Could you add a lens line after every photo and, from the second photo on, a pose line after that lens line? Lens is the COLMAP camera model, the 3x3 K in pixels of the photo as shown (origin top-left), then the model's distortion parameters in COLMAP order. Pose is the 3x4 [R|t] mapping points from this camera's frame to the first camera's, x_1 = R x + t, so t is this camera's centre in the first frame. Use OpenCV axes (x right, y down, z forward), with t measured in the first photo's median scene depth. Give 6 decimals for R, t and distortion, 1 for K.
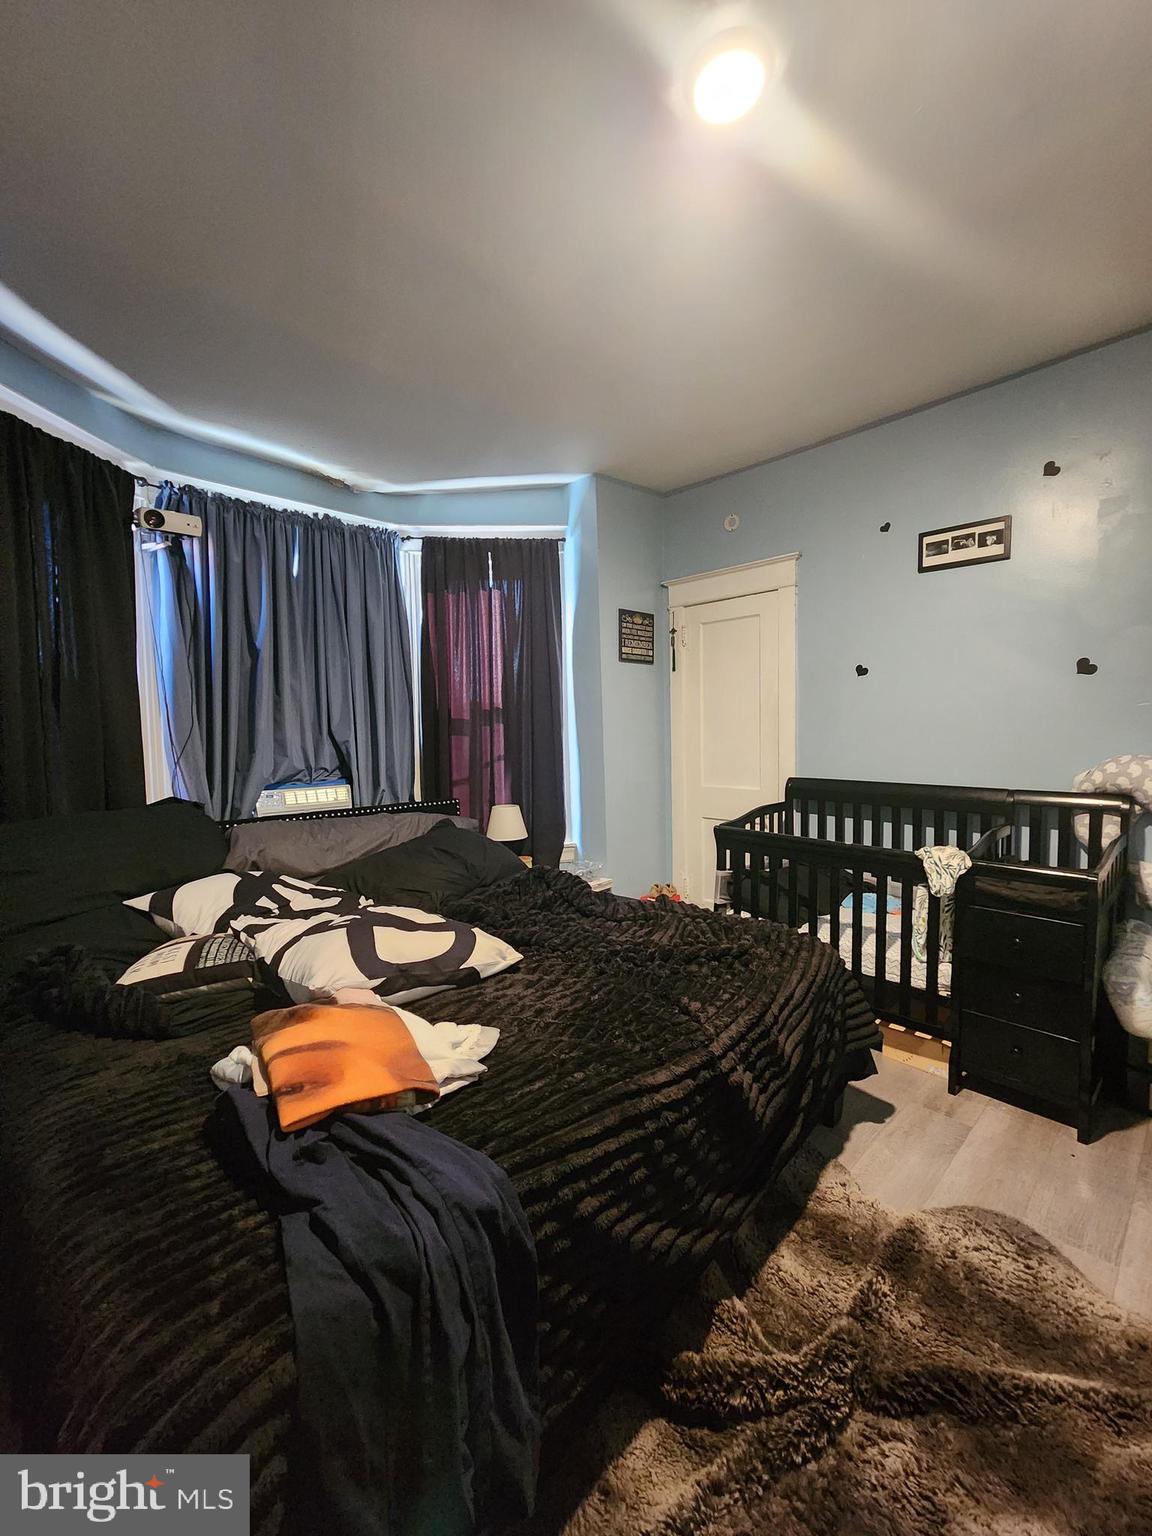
lens RADIAL K [[633.2, 0, 579.3], [0, 633.2, 776.1], [0, 0, 1]] dist [0.001311, 0.000039]
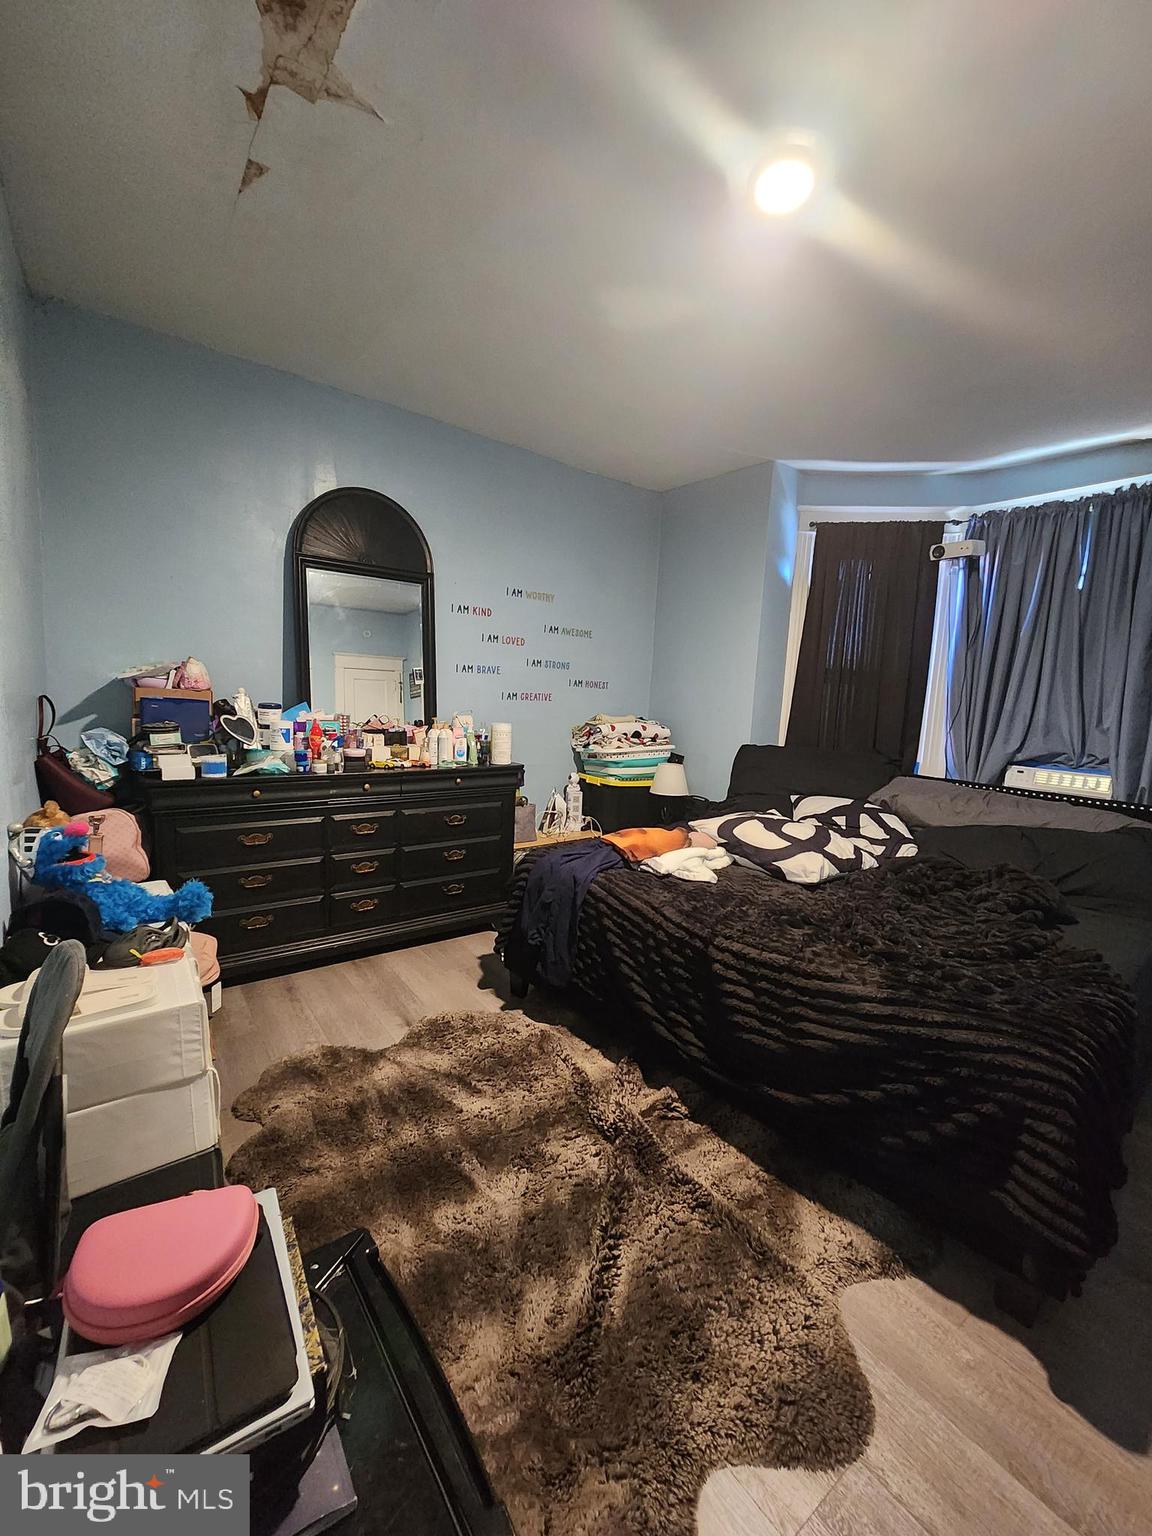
lens RADIAL K [[633.2, 0, 577.6], [0, 633.2, 766.4], [0, 0, 1]] dist [0.001311, 0.000039]
pose [[-0.125130, 0.125808, -0.984132, 0.740155], [-0.120154, 0.982705, 0.140903, -0.041946], [0.984838, 0.135879, -0.107849, 0.386602]]
